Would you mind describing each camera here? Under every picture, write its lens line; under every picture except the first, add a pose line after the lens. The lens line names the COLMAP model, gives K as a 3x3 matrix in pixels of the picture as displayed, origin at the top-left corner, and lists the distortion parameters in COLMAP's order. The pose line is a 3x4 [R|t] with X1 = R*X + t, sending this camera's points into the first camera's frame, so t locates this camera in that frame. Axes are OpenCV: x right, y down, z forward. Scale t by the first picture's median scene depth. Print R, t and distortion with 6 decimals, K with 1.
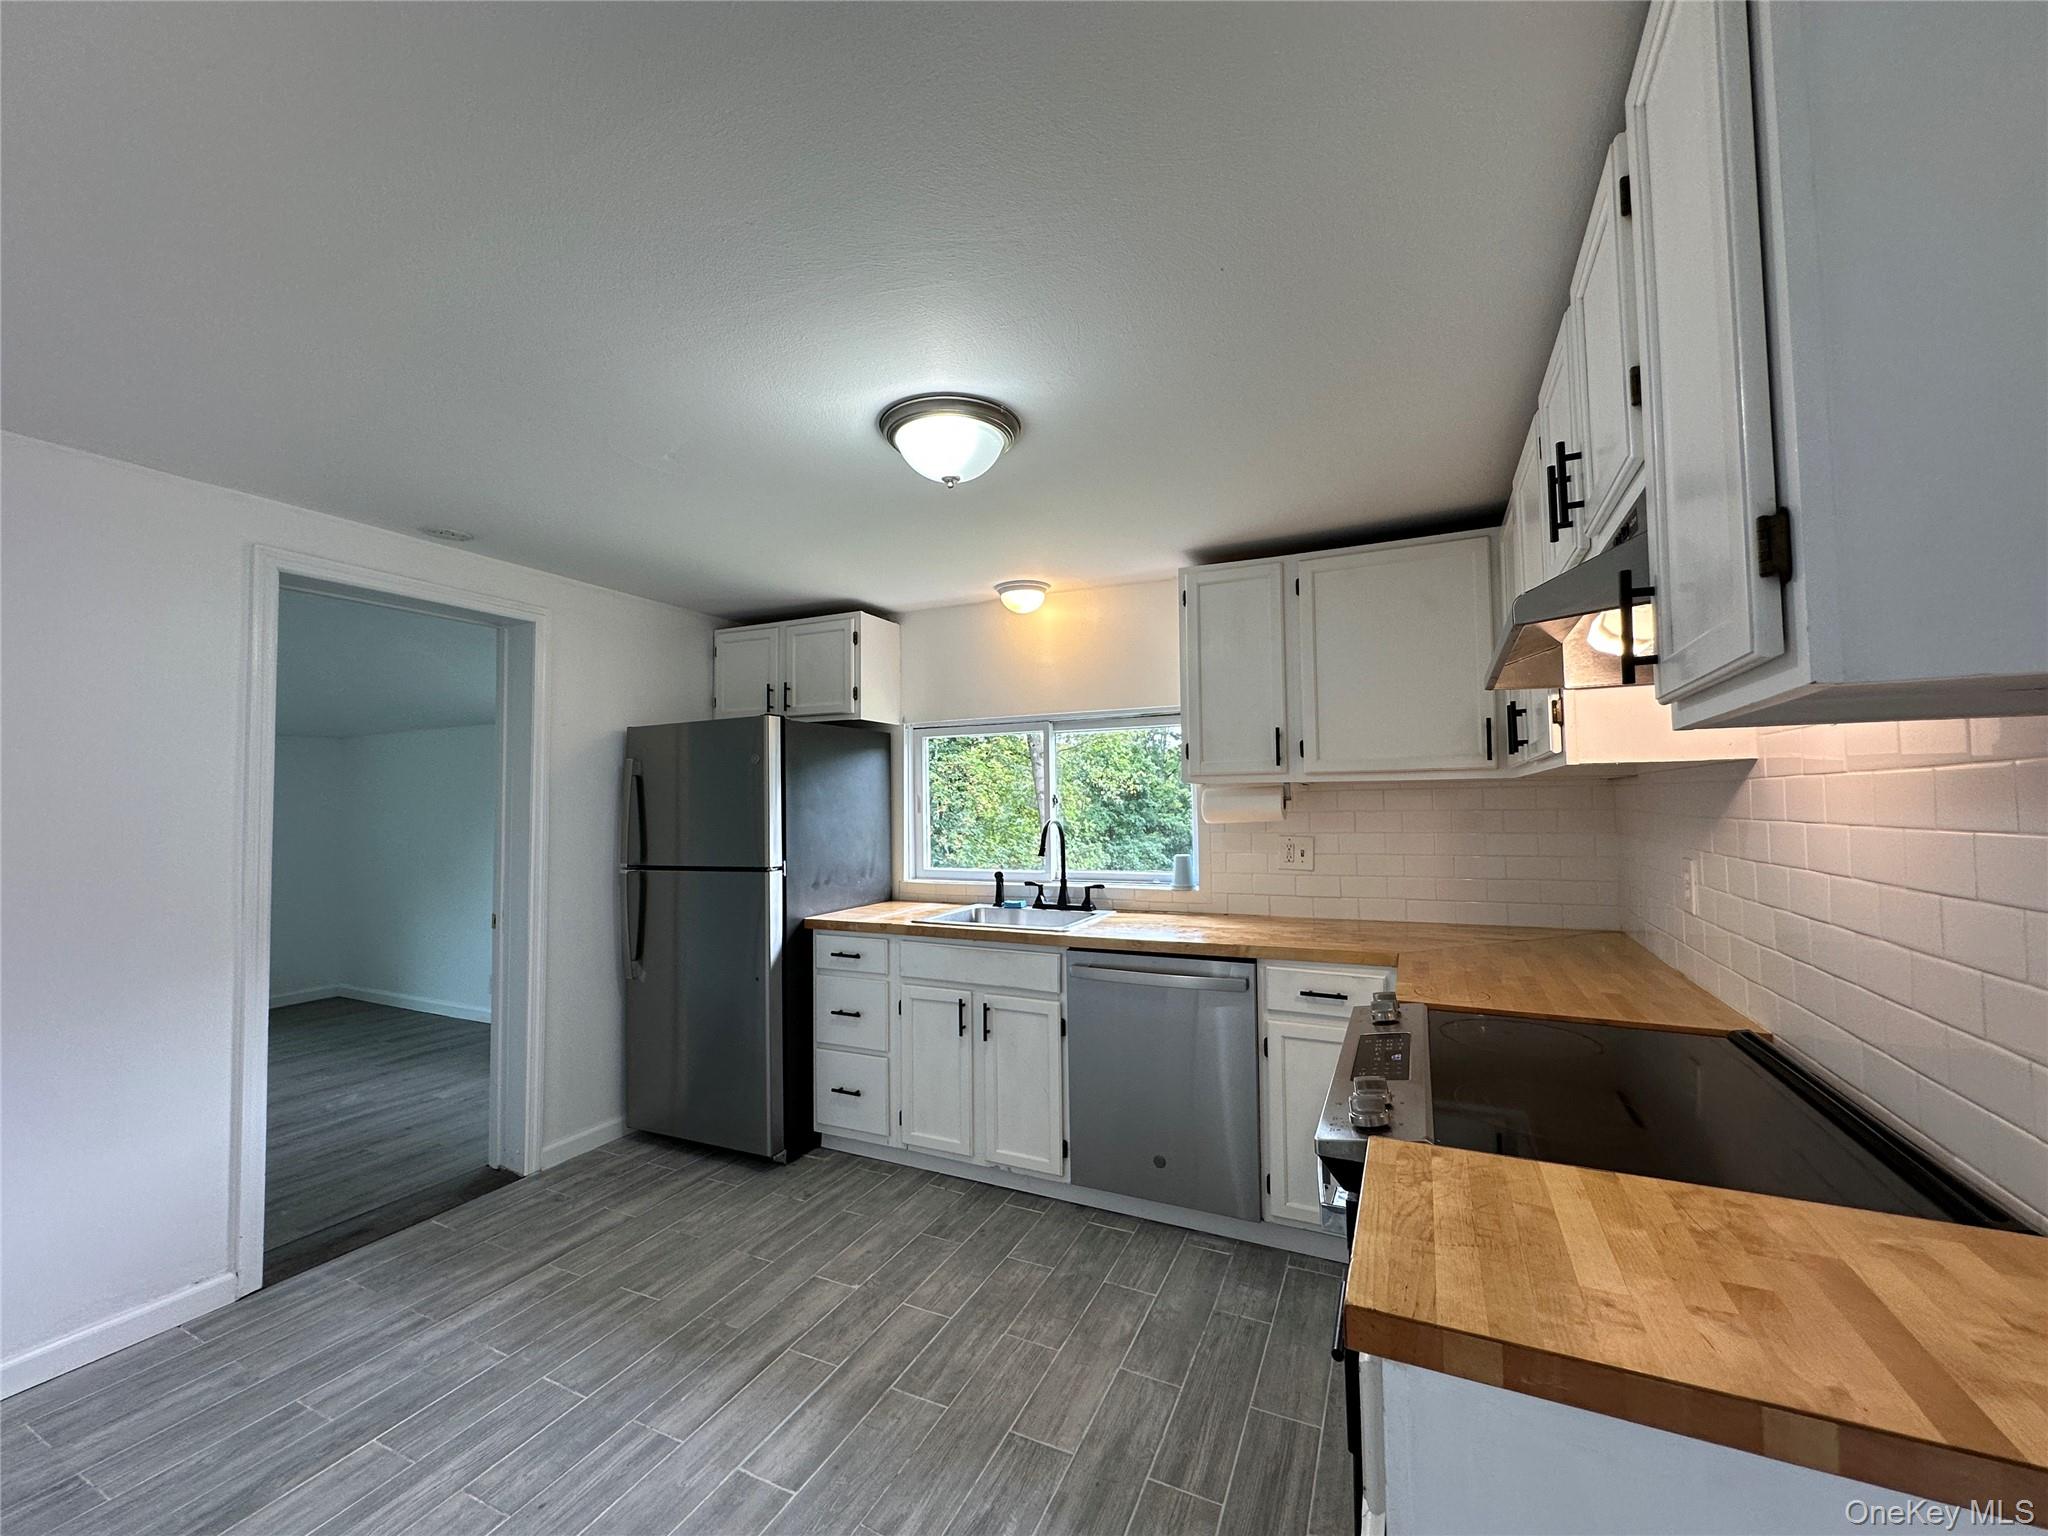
lens RADIAL K [[822.0, 0, 1021.5], [0, 822.0, 766.2], [0, 0, 1]] dist [0.000128, 0.000038]
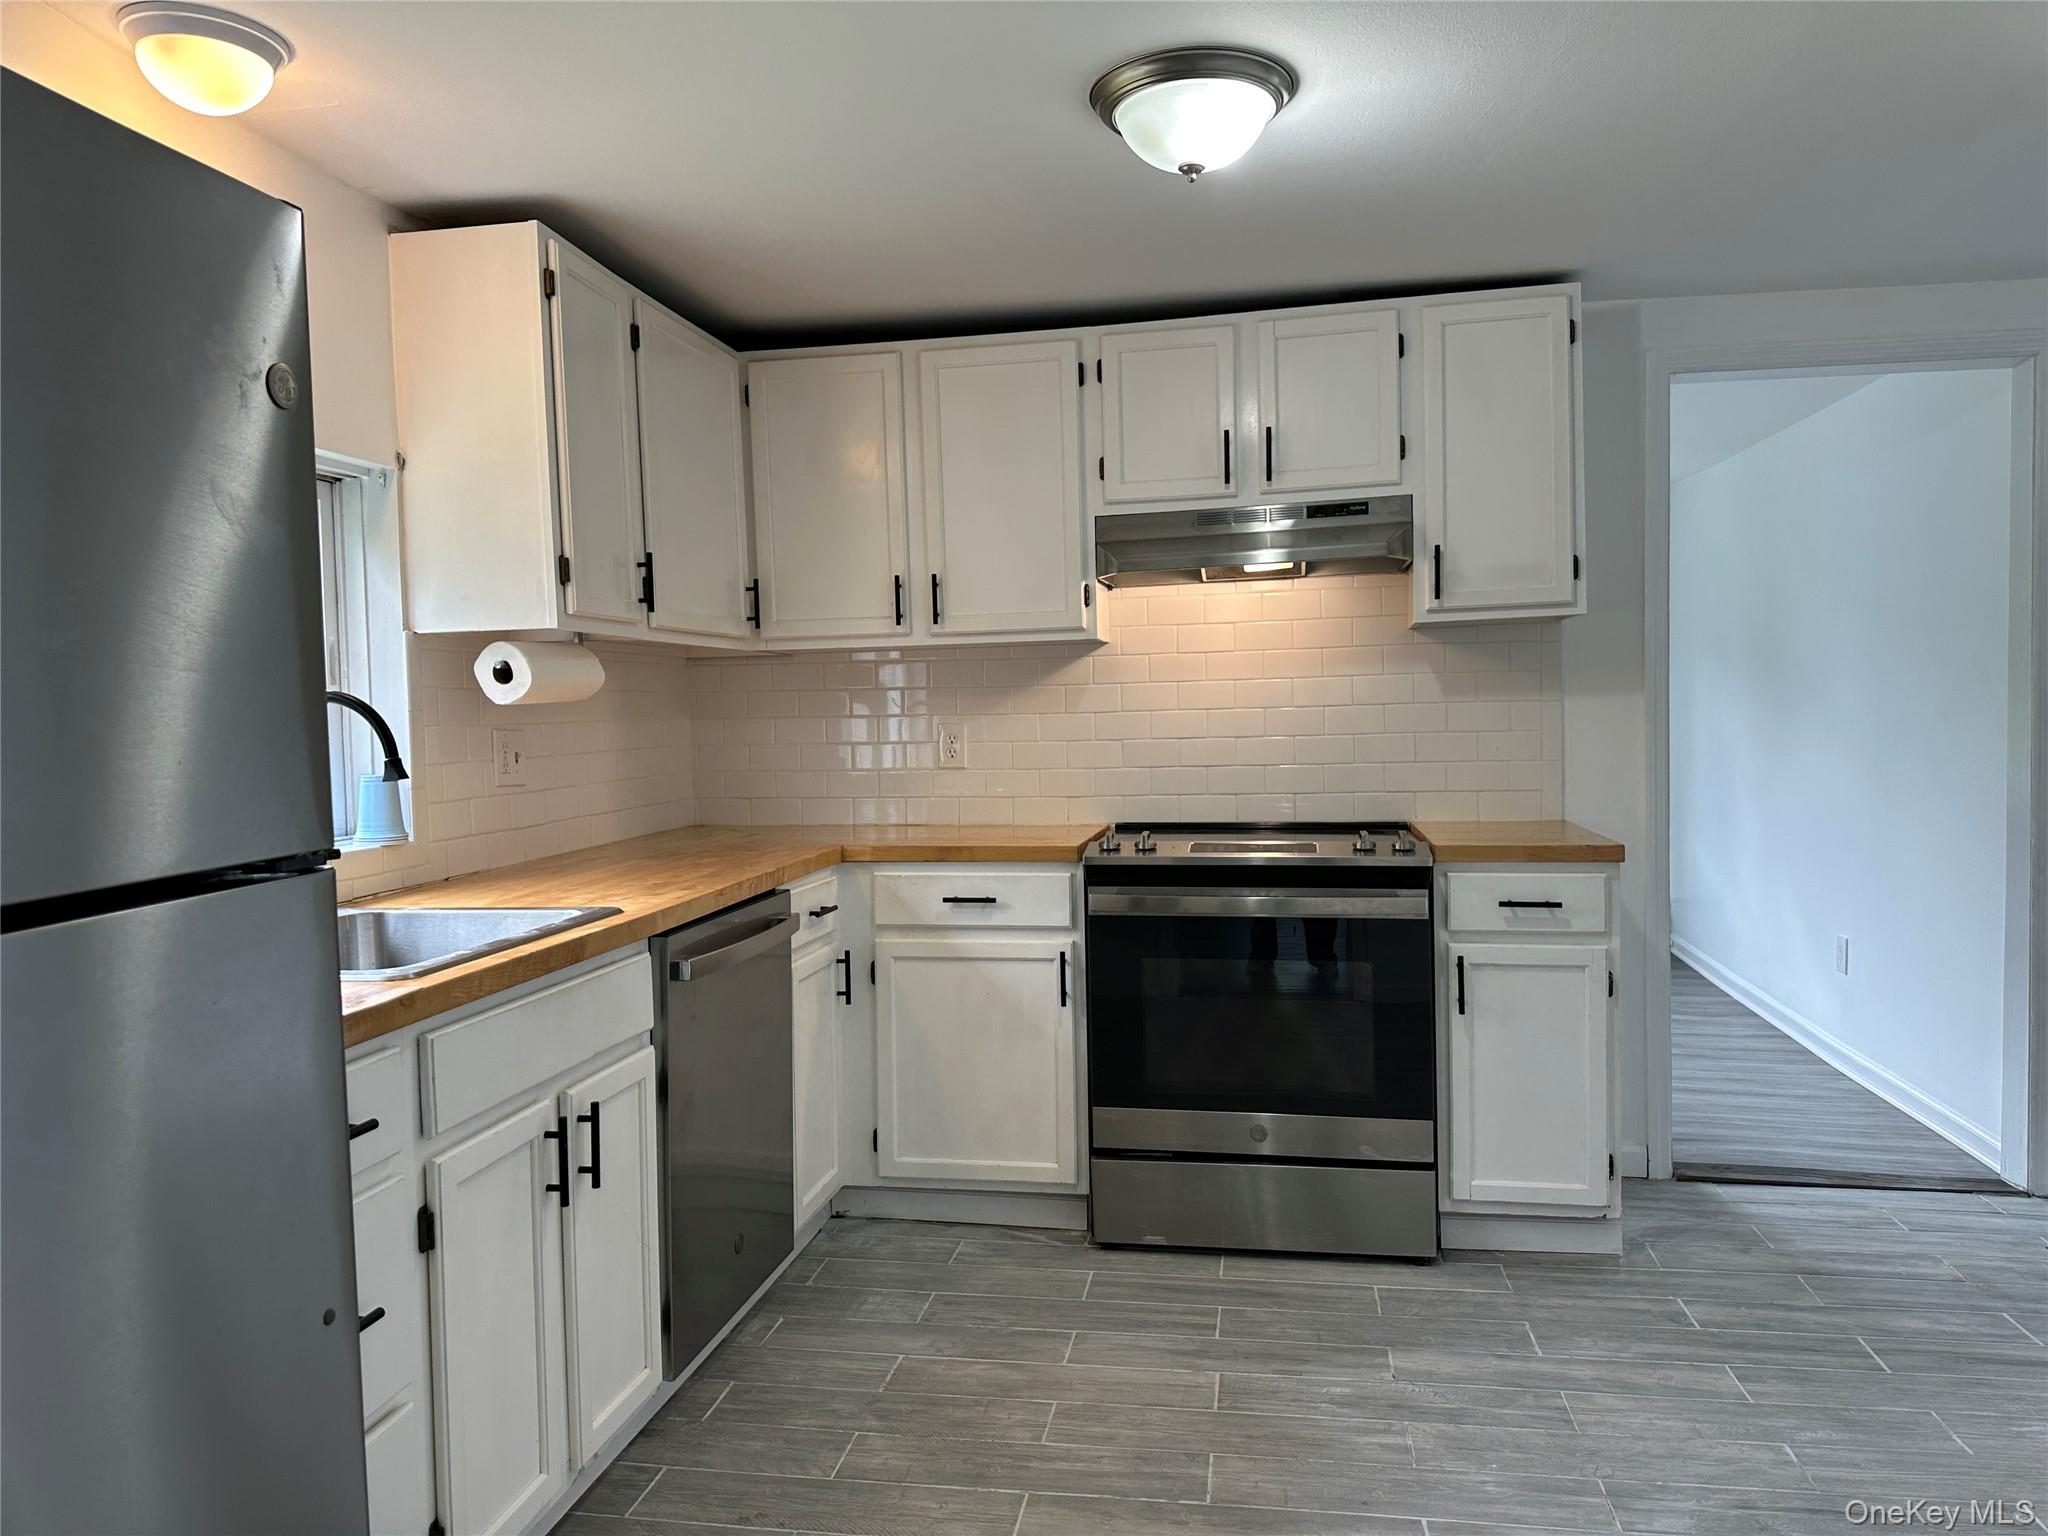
lens RADIAL K [[1401.7, 0, 1022.1], [0, 1401.7, 766.5], [0, 0, 1]] dist [-0.048340, -0.001088]
pose [[-0.257991, -0.021198, 0.965915, -1.126981], [-0.018494, 0.999684, 0.017000, 0.132188], [-0.965970, -0.013478, -0.258302, 1.365833]]
